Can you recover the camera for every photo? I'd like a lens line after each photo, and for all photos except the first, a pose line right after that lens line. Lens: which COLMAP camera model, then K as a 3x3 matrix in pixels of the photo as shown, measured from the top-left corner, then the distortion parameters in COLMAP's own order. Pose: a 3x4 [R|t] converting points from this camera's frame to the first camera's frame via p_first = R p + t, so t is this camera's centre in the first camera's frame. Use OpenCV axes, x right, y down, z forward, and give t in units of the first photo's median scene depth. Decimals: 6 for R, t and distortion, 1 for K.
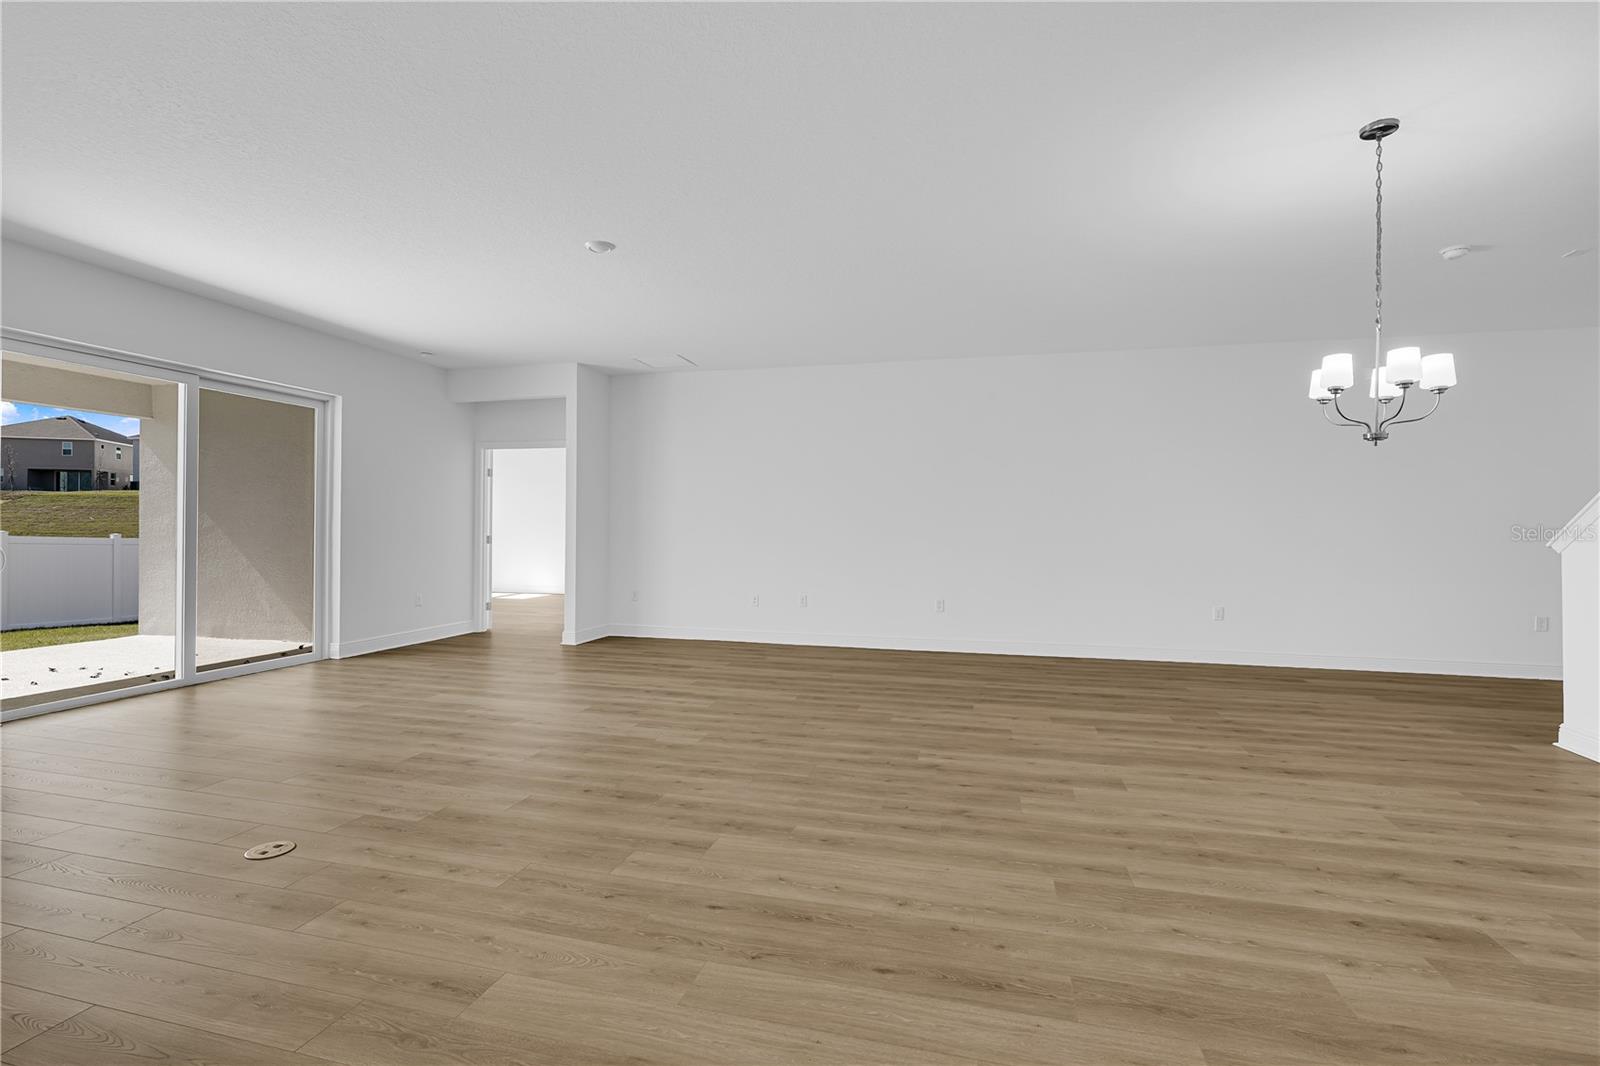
lens RADIAL K [[732.5, 0, 800.9], [0, 732.5, 524.6], [0, 0, 1]] dist [-0.007424, 0.000965]
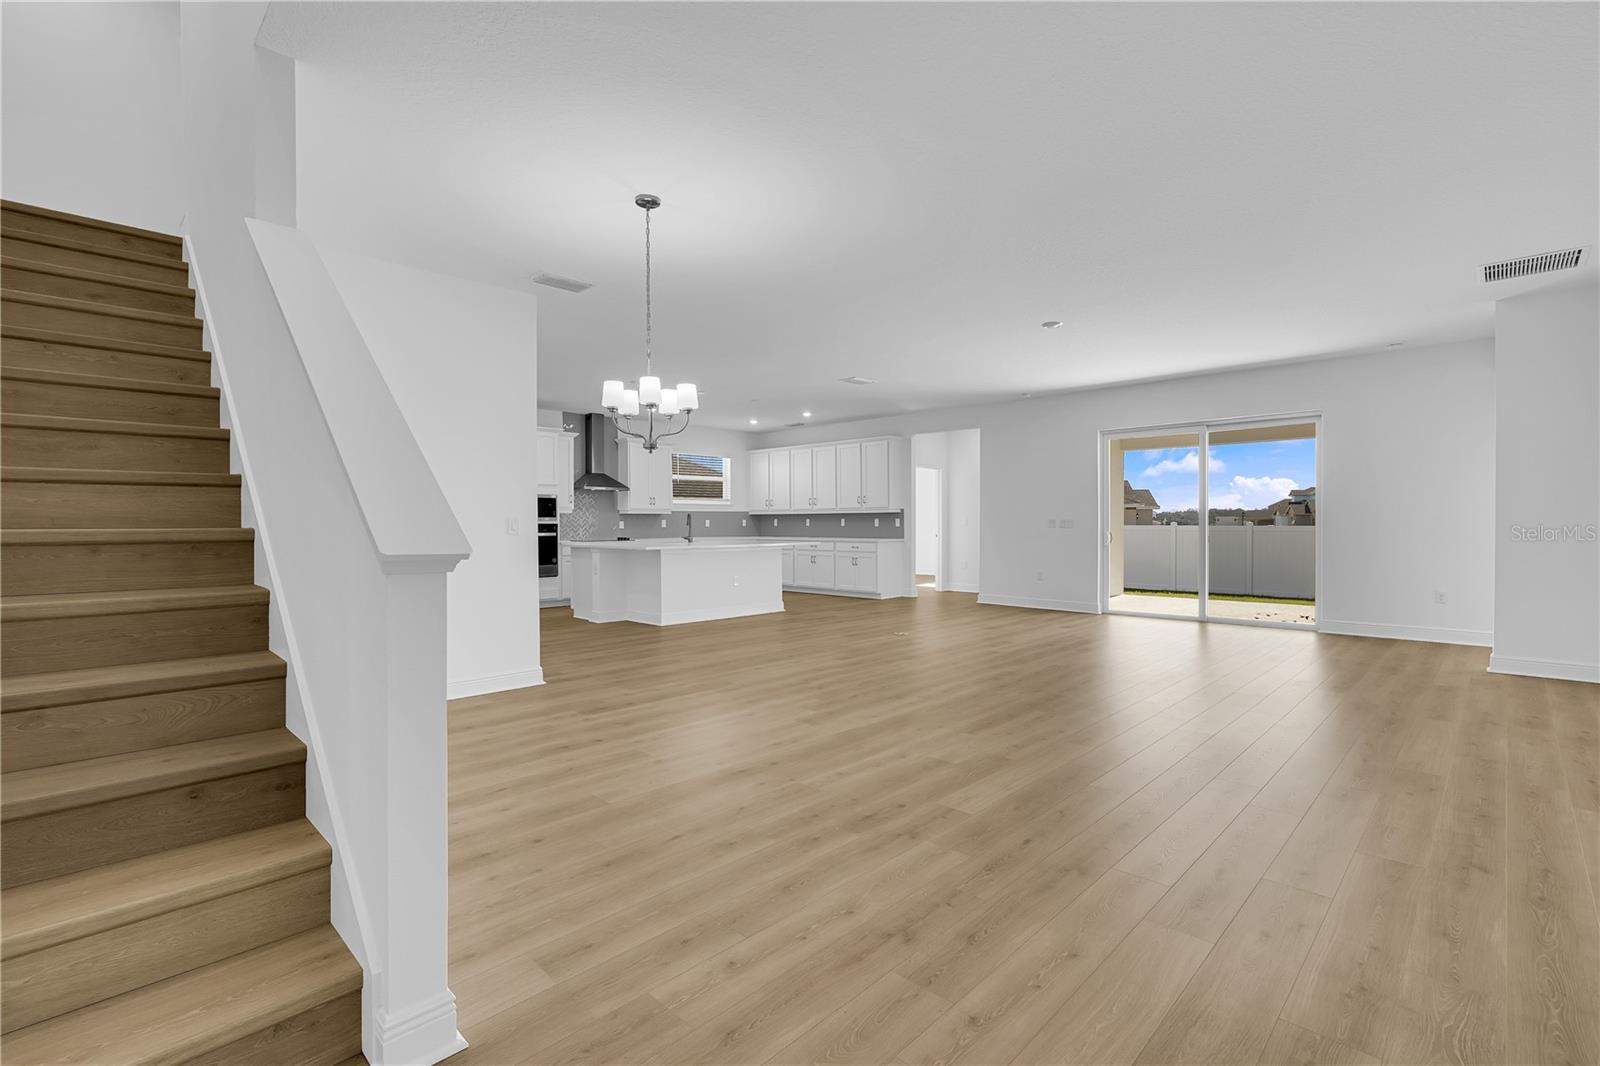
lens RADIAL K [[717.9, 0, 796.6], [0, 717.9, 528.4], [0, 0, 1]] dist [-0.009220, 0.000620]
pose [[-0.501636, 0.005347, -0.865062, 1.708616], [0.007727, 0.999969, 0.001700, 0.017540], [0.865044, -0.005831, -0.501661, 1.810298]]
